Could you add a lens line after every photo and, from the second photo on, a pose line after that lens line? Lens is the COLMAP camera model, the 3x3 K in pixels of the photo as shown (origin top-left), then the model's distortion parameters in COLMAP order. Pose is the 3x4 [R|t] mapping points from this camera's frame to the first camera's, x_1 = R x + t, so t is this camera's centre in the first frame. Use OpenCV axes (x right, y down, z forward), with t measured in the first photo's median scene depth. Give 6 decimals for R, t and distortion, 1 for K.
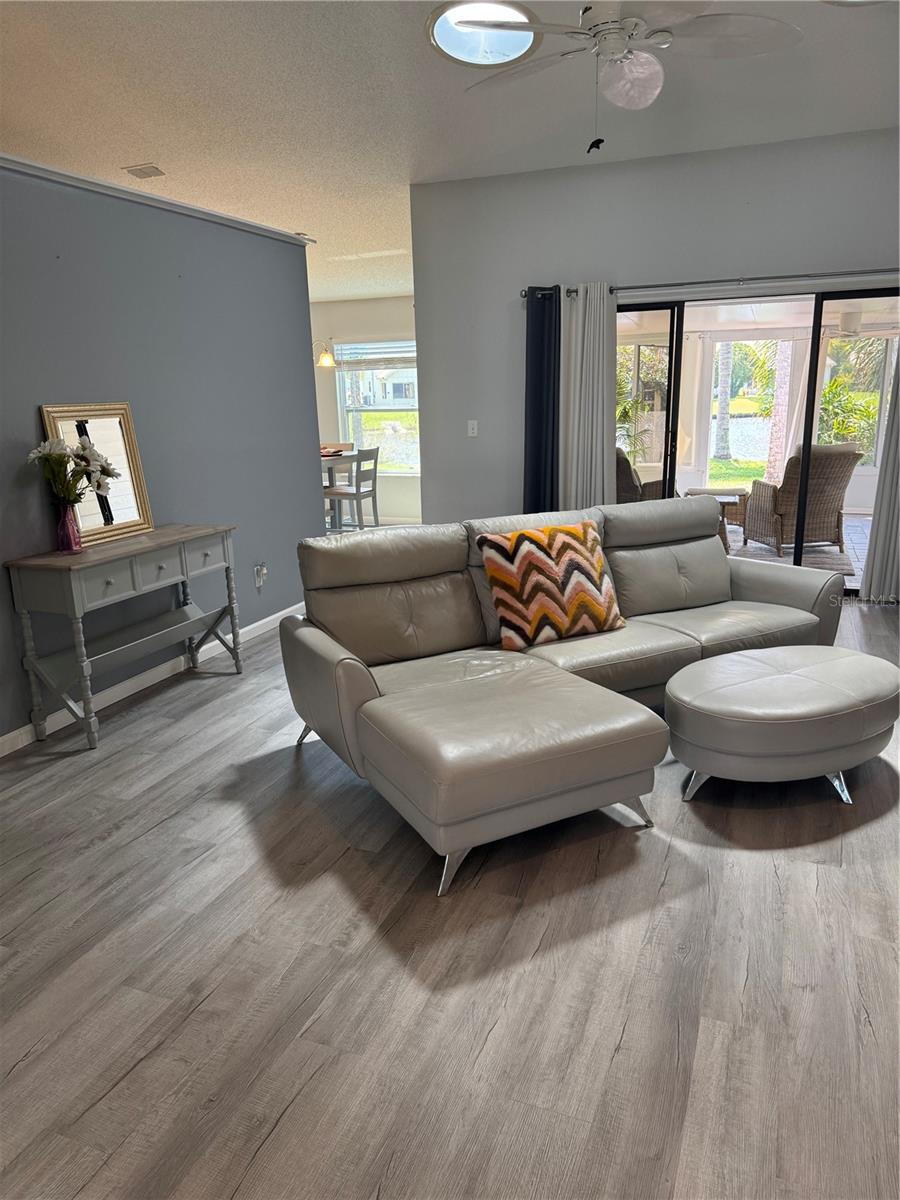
lens RADIAL K [[835.6, 0, 445.1], [0, 835.6, 602.5], [0, 0, 1]] dist [0.130723, -0.219761]
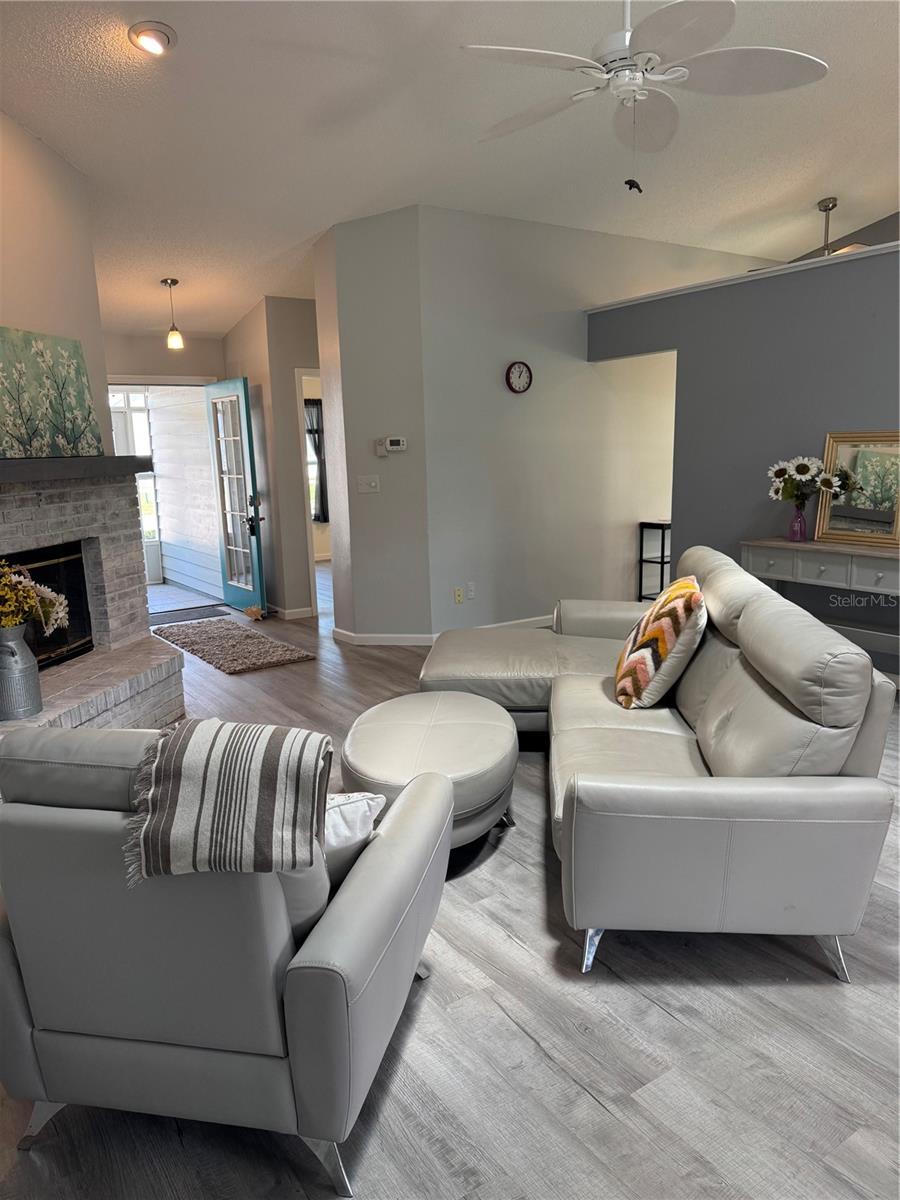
lens RADIAL K [[842.0, 0, 450.0], [0, 842.0, 600.0], [0, 0, 1]] dist [0.072722, -0.097212]
pose [[-0.557992, 0.191498, -0.807449, 1.034403], [-0.165874, 0.927636, 0.334630, -0.346995], [0.813099, 0.320656, -0.485849, 1.291542]]
